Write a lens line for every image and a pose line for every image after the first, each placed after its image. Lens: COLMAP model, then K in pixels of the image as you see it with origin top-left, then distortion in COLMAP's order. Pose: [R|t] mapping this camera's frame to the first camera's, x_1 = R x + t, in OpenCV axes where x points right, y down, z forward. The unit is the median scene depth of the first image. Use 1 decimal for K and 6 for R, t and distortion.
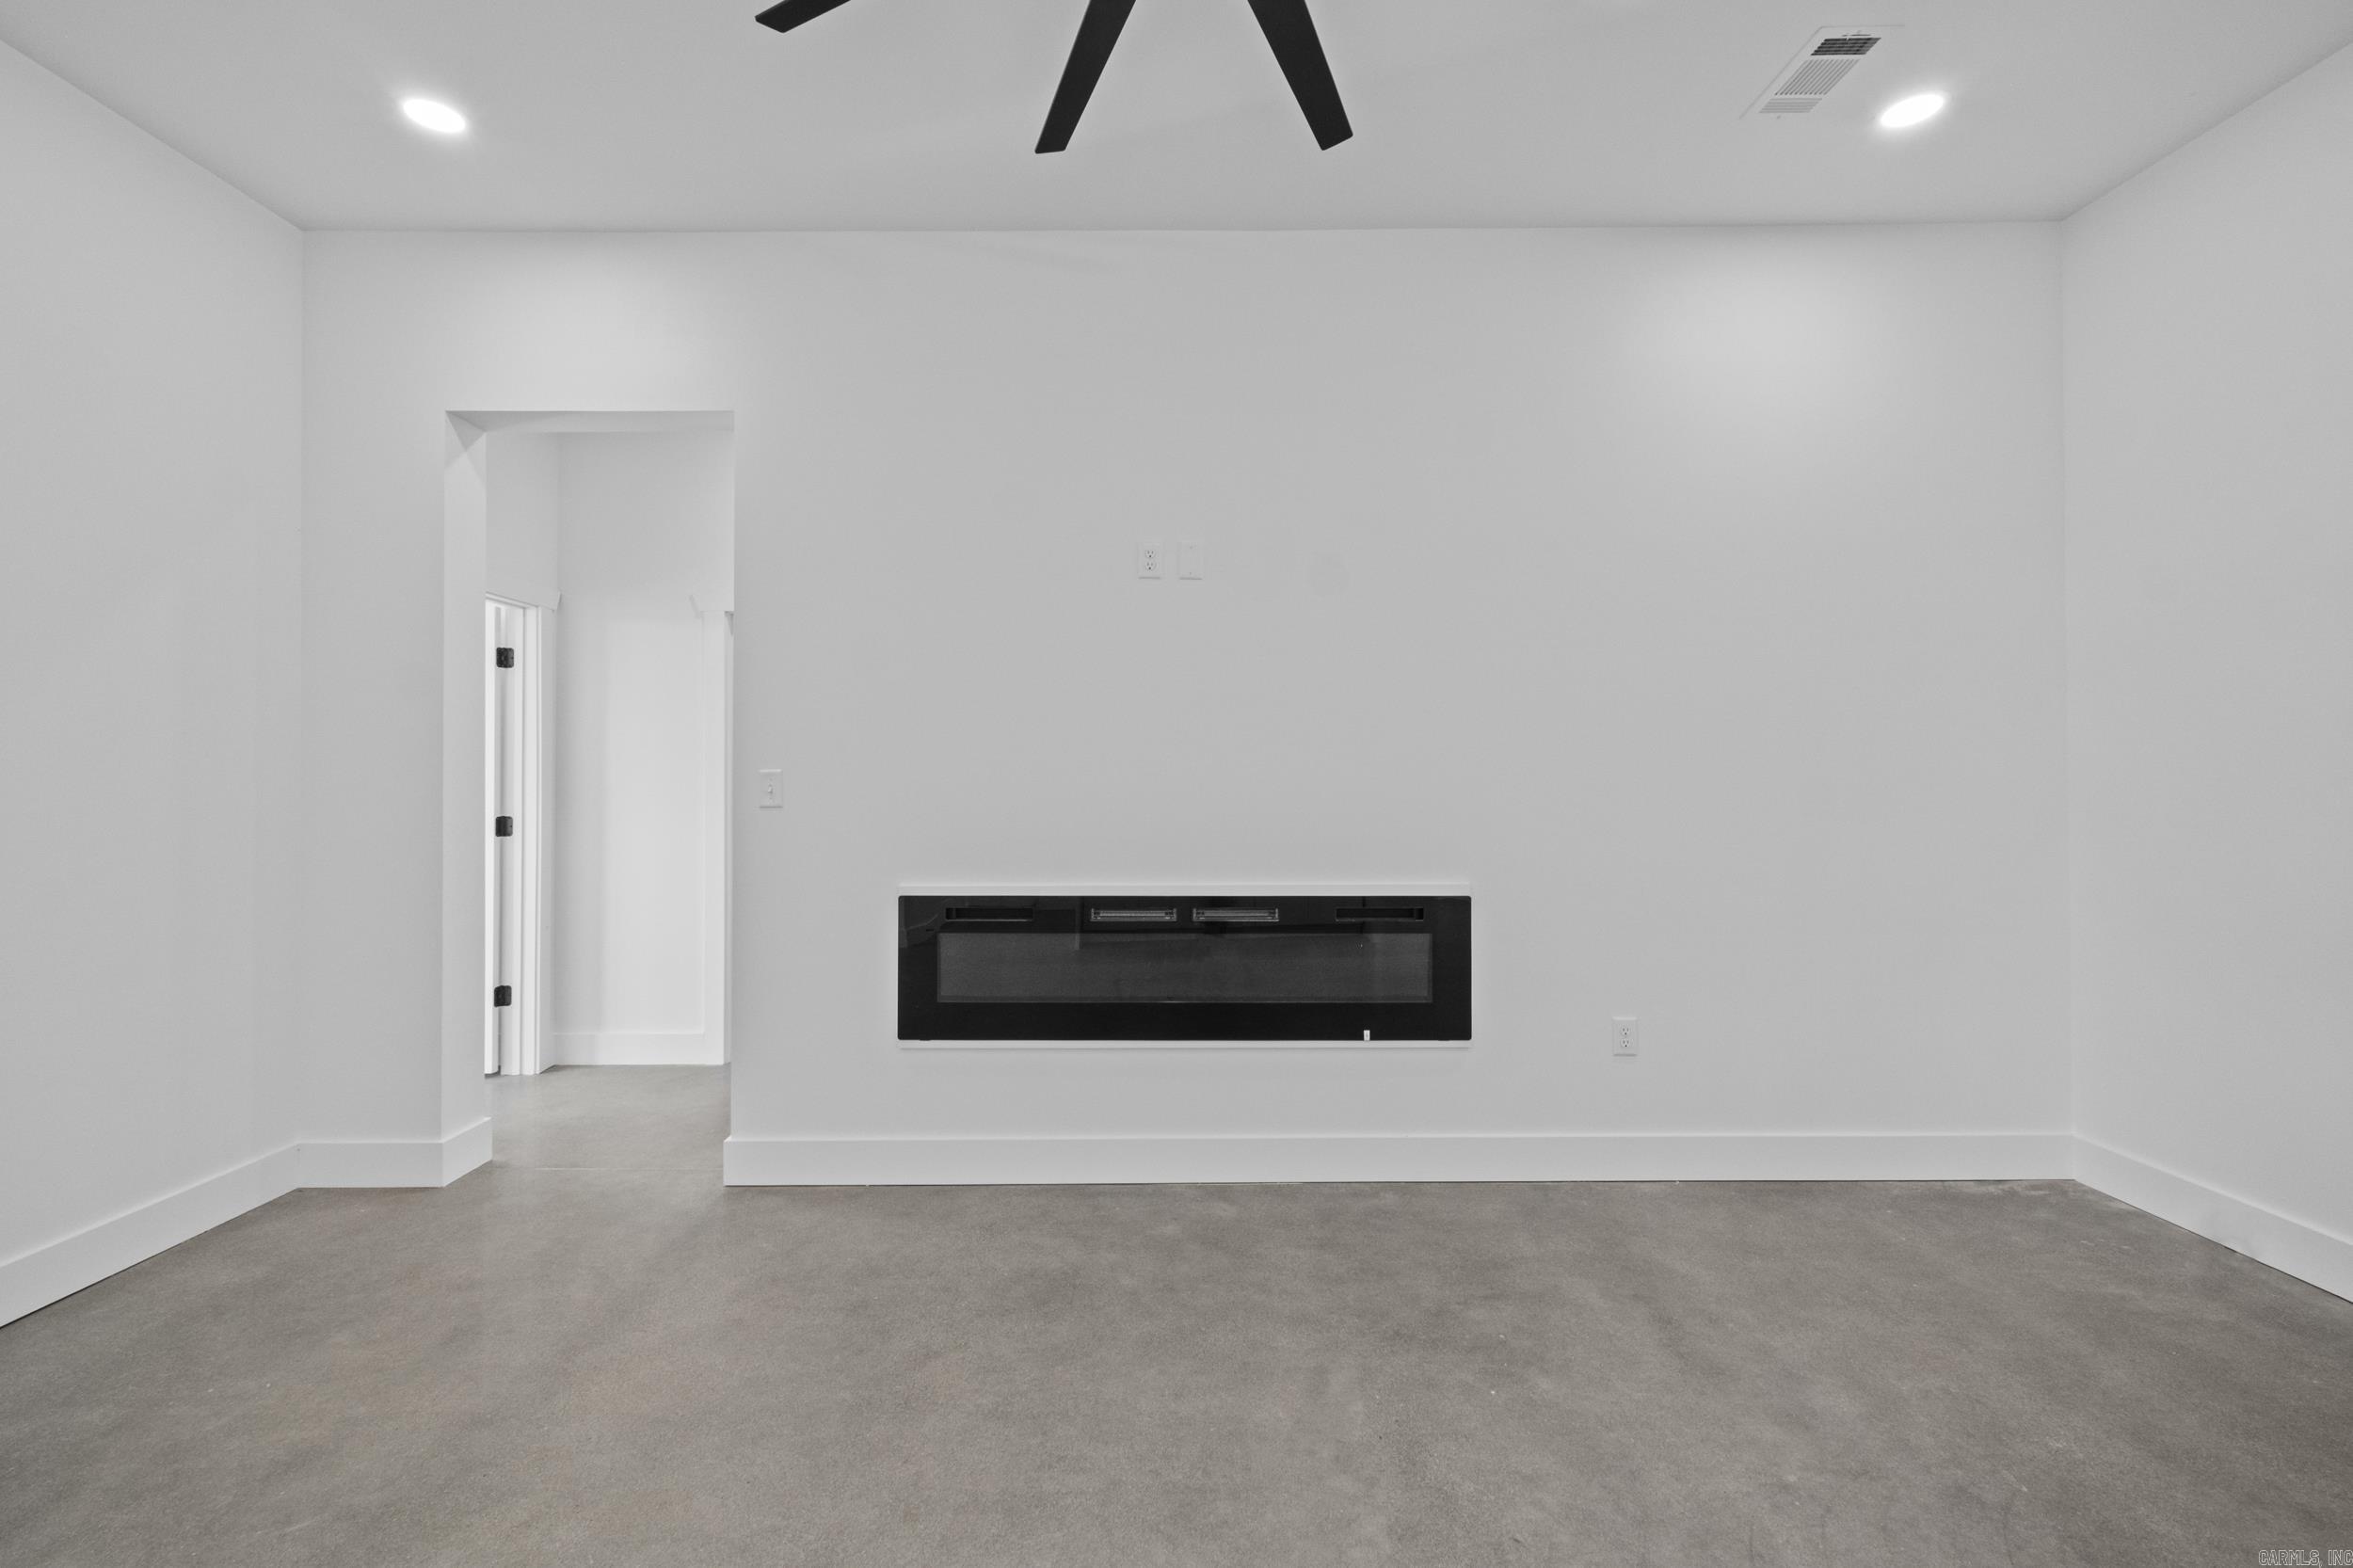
lens RADIAL K [[1029.6, 0, 1165.1], [0, 1029.6, 772.1], [0, 0, 1]] dist [0.007100, 0.001736]
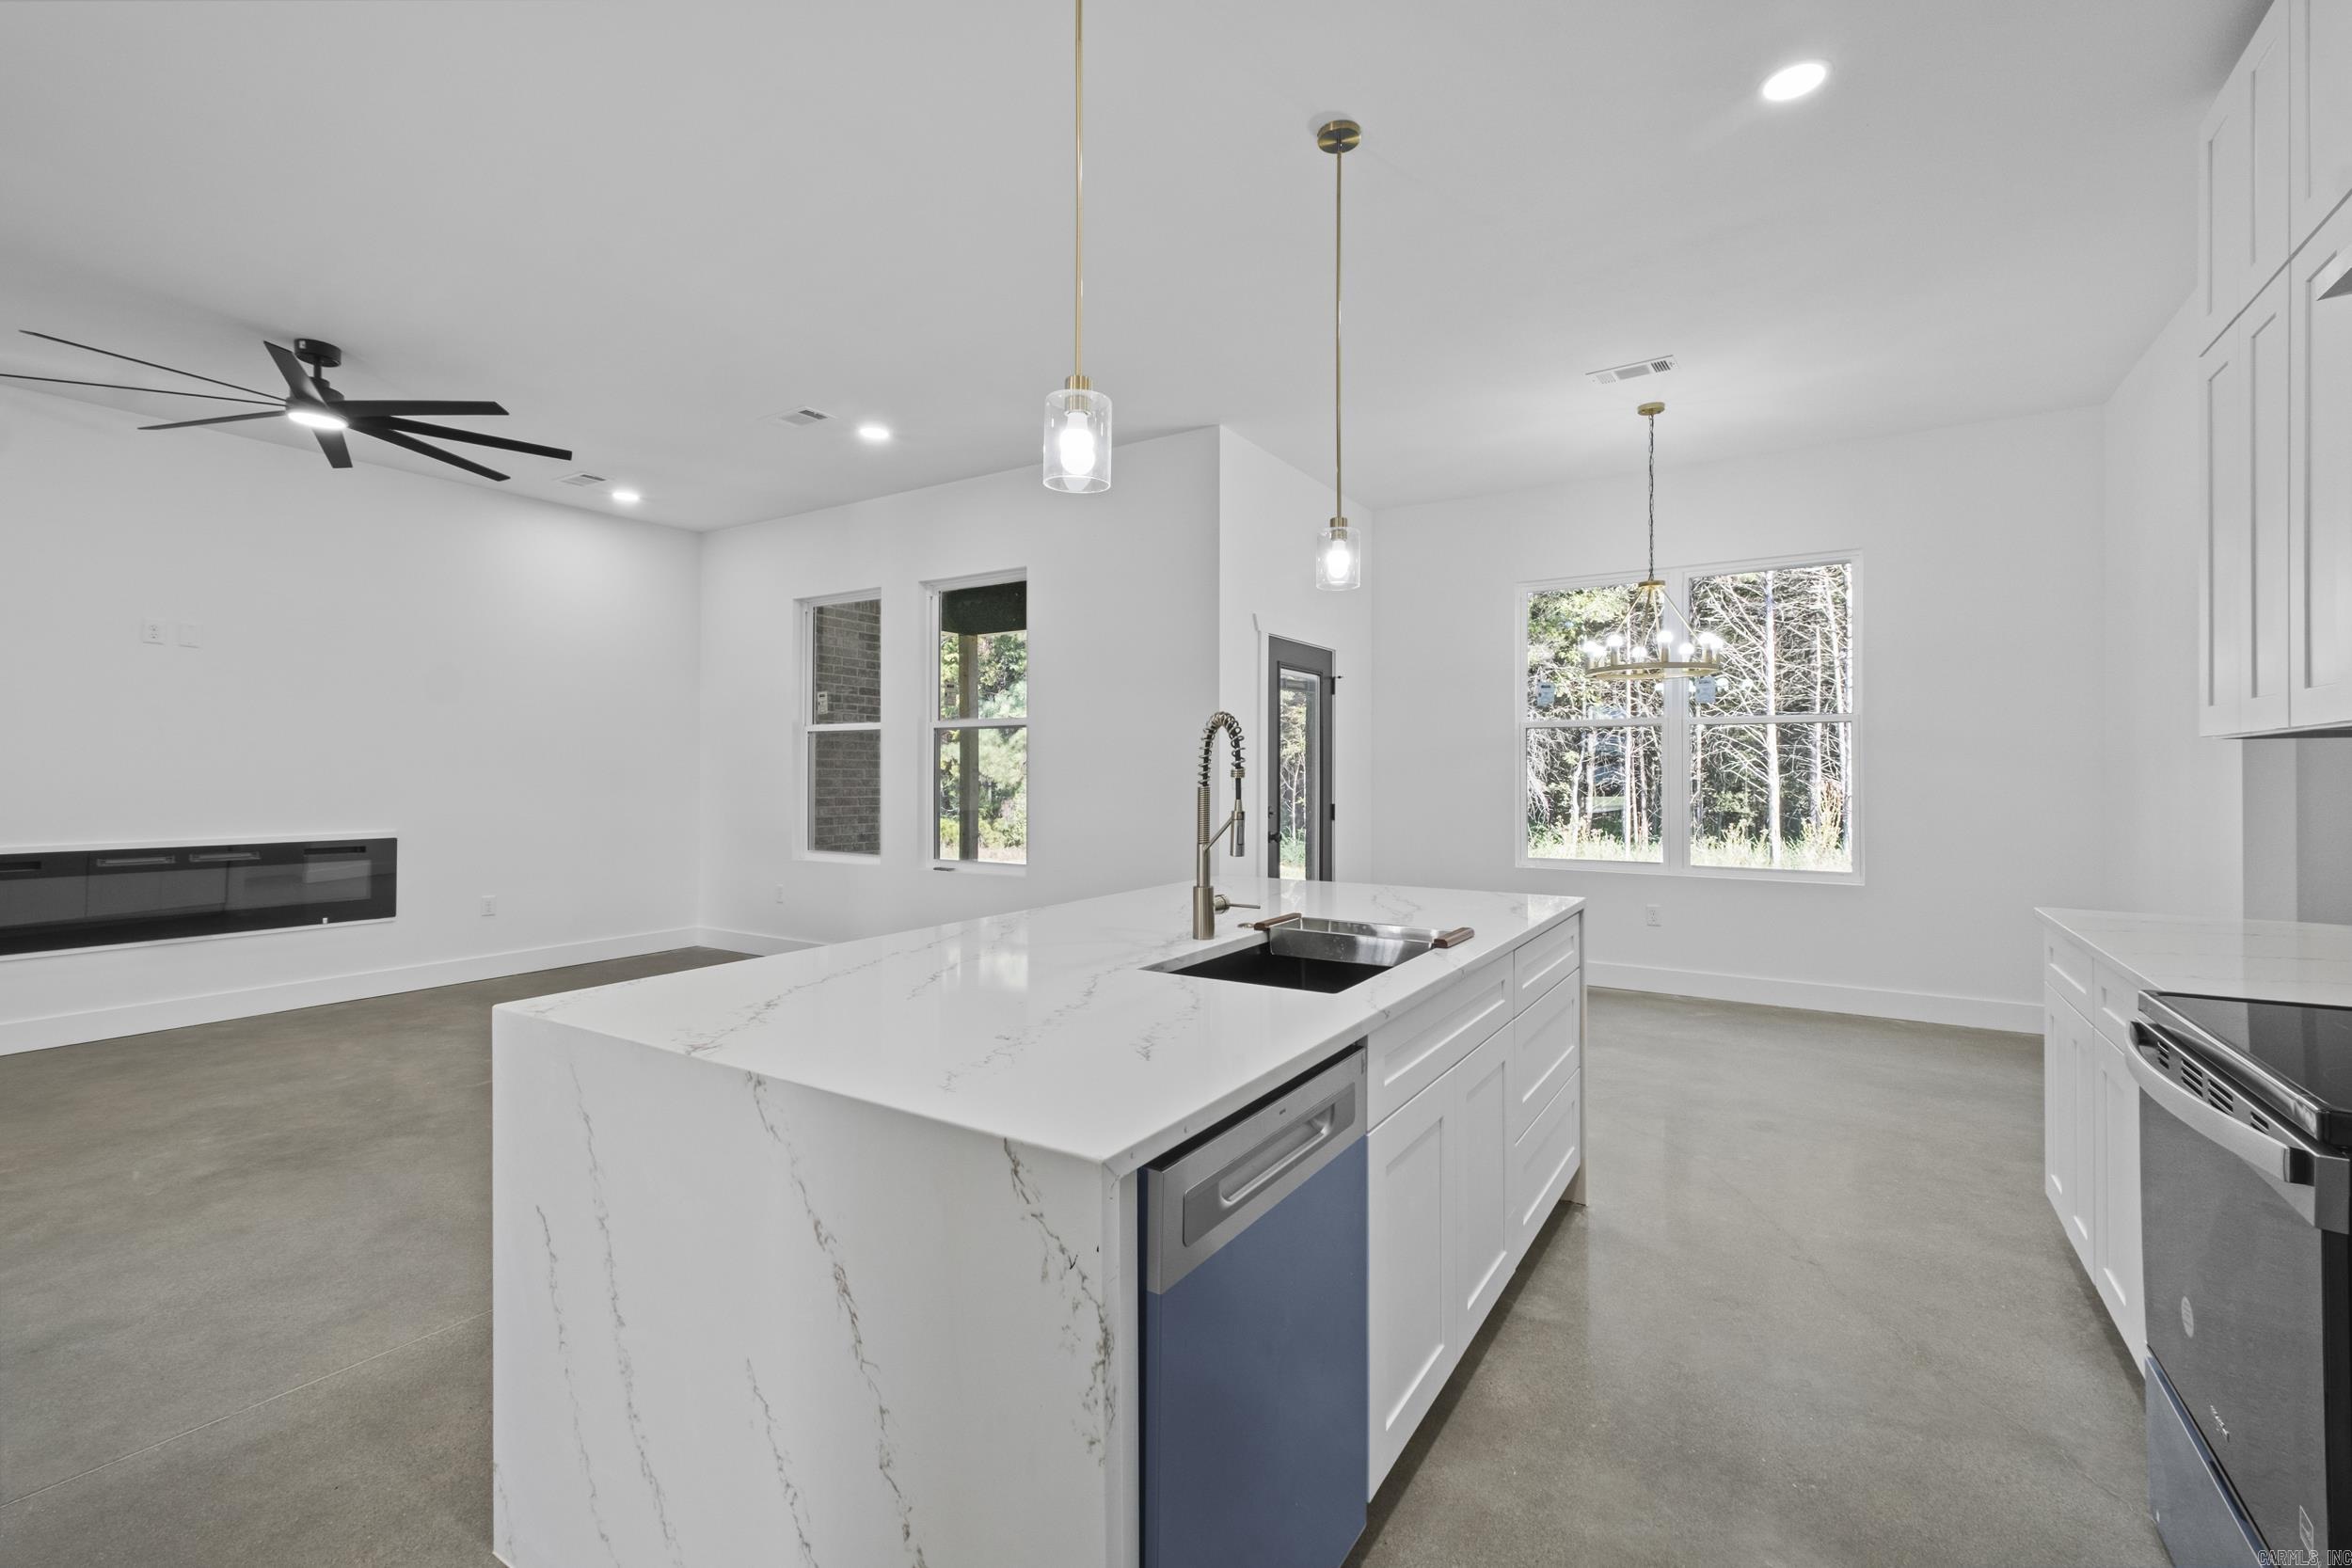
lens RADIAL K [[1029.1, 0, 1173.5], [0, 1029.1, 763.9], [0, 0, 1]] dist [0.007100, 0.001736]
pose [[0.537159, 0.009665, 0.843425, -0.507509], [-0.013681, 0.999903, -0.002745, -0.021911], [-0.843370, -0.010065, 0.537239, -1.132352]]
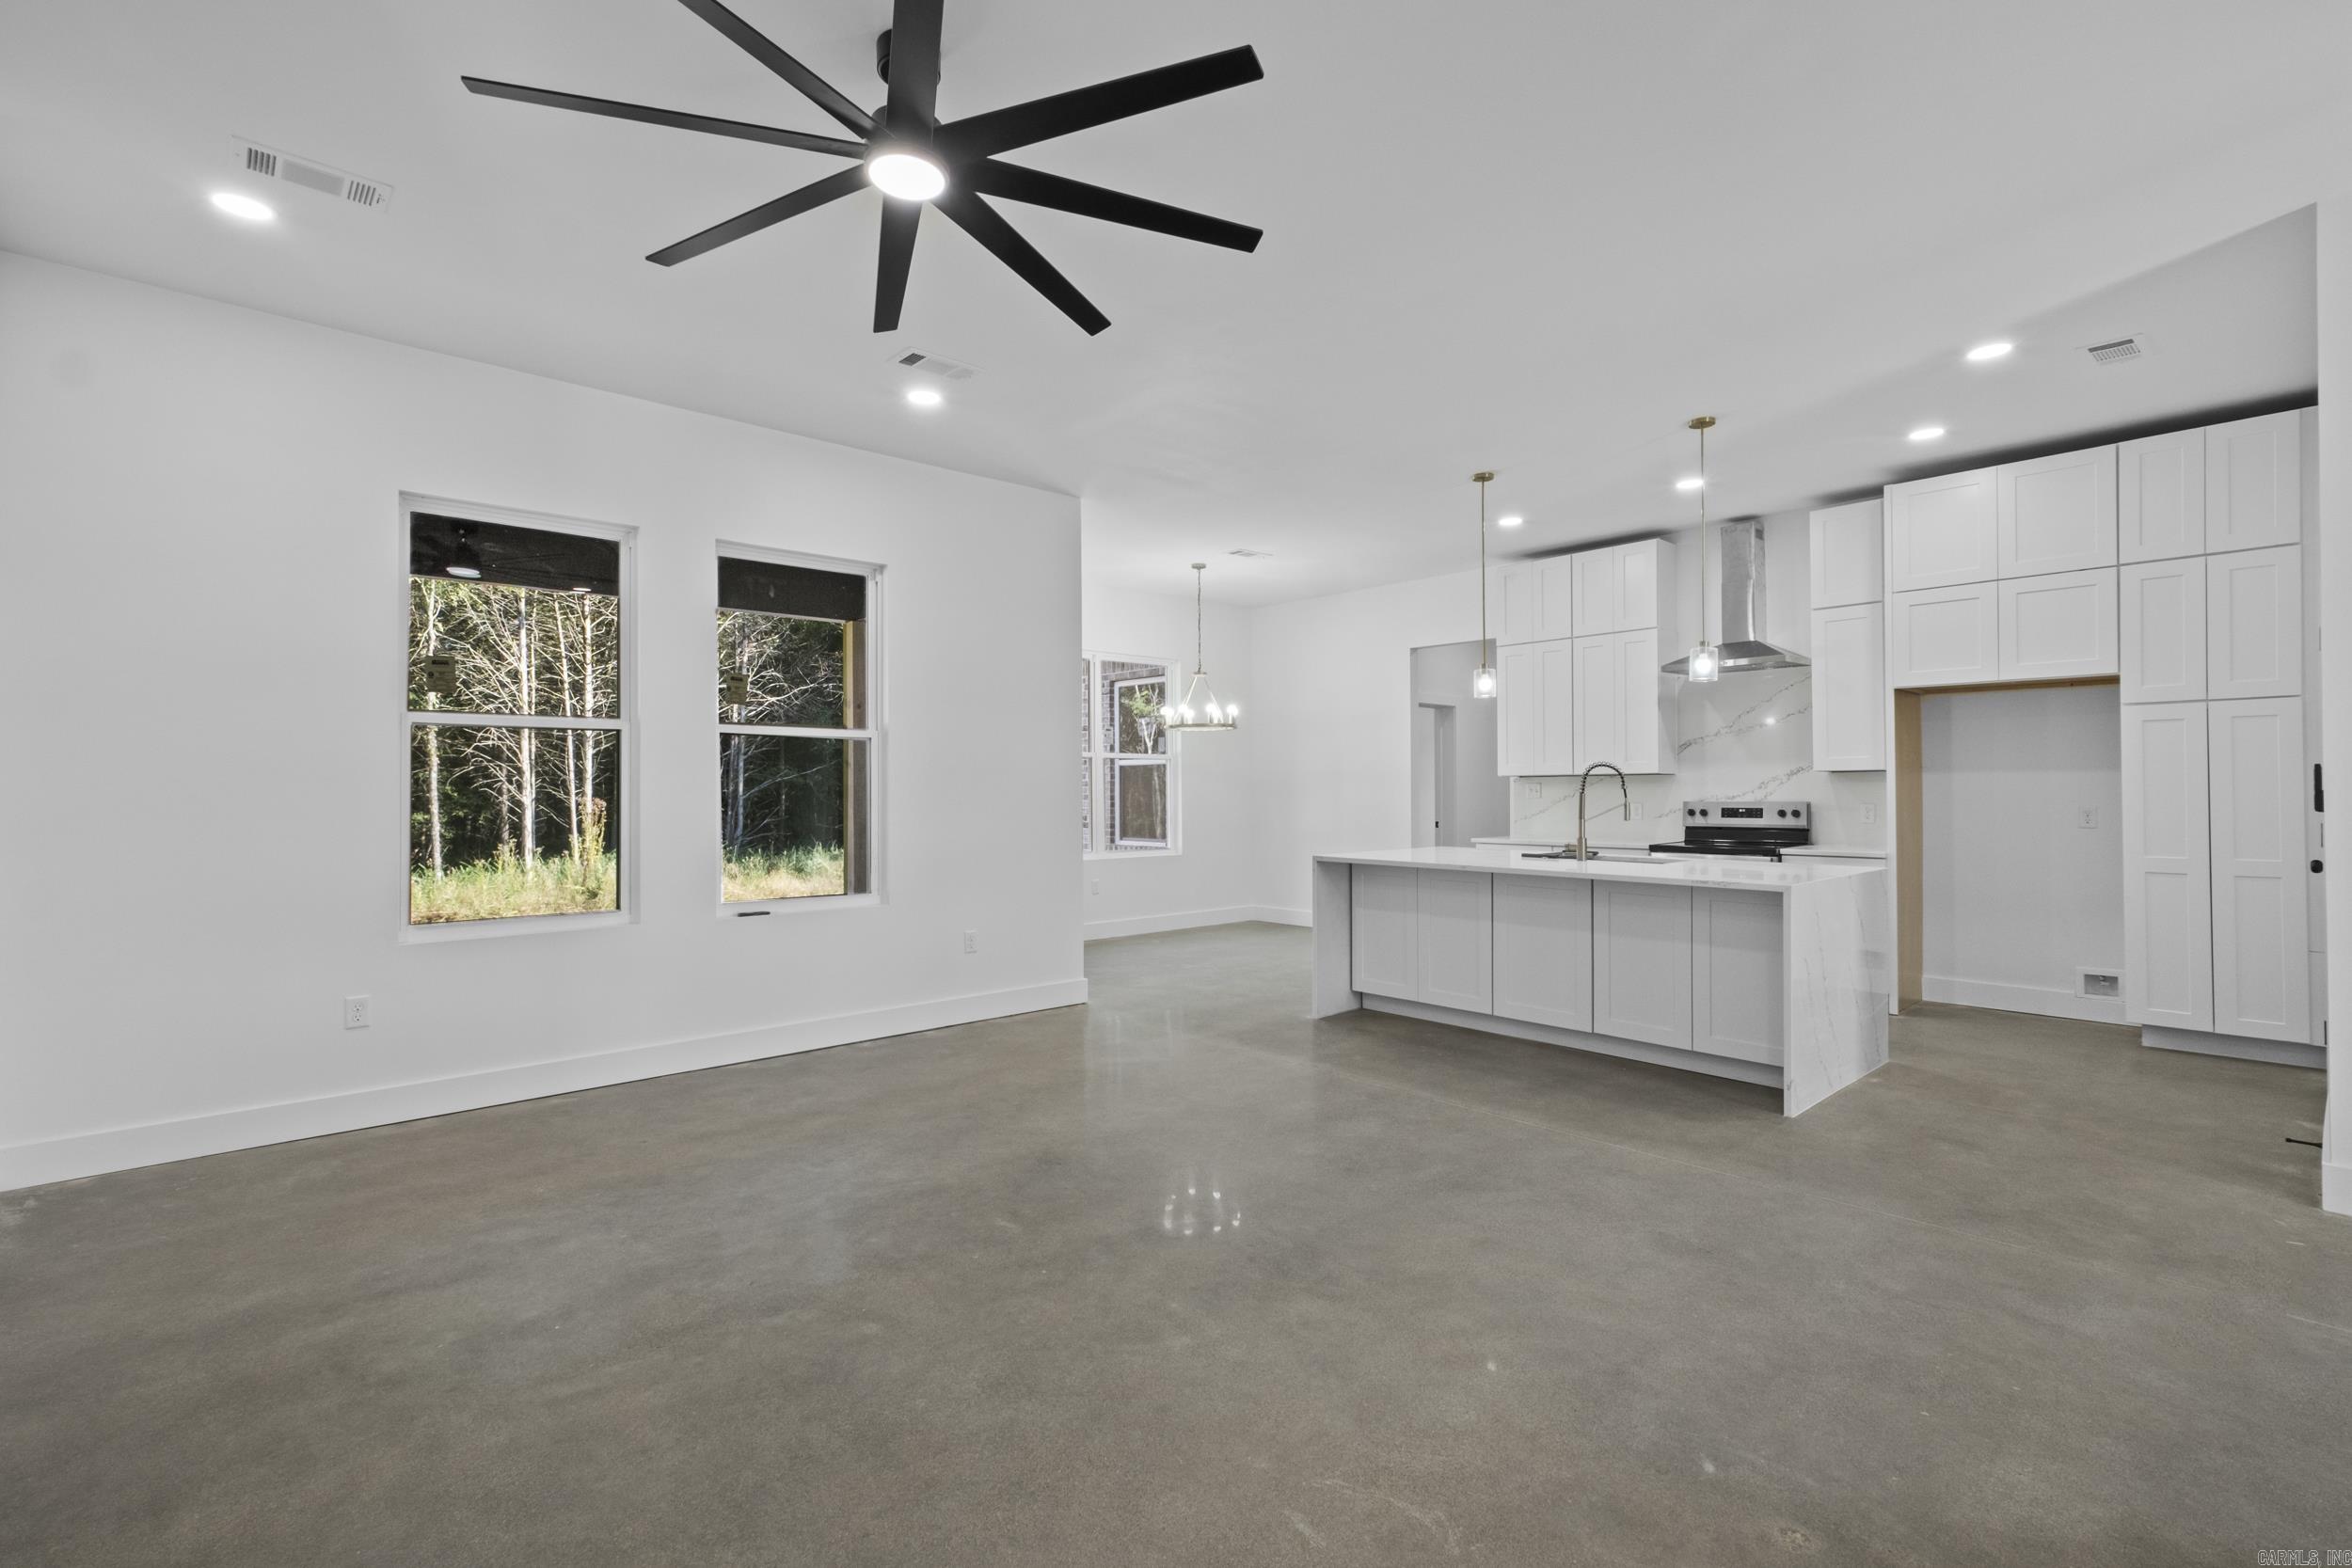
lens RADIAL K [[1029.1, 0, 1184.8], [0, 1029.1, 815.1], [0, 0, 1]] dist [0.007100, 0.001736]
pose [[-0.675631, -0.012540, 0.737134, -0.665450], [-0.003324, 0.999897, 0.013963, 0.005121], [-0.737233, 0.006983, -0.675603, 0.835586]]
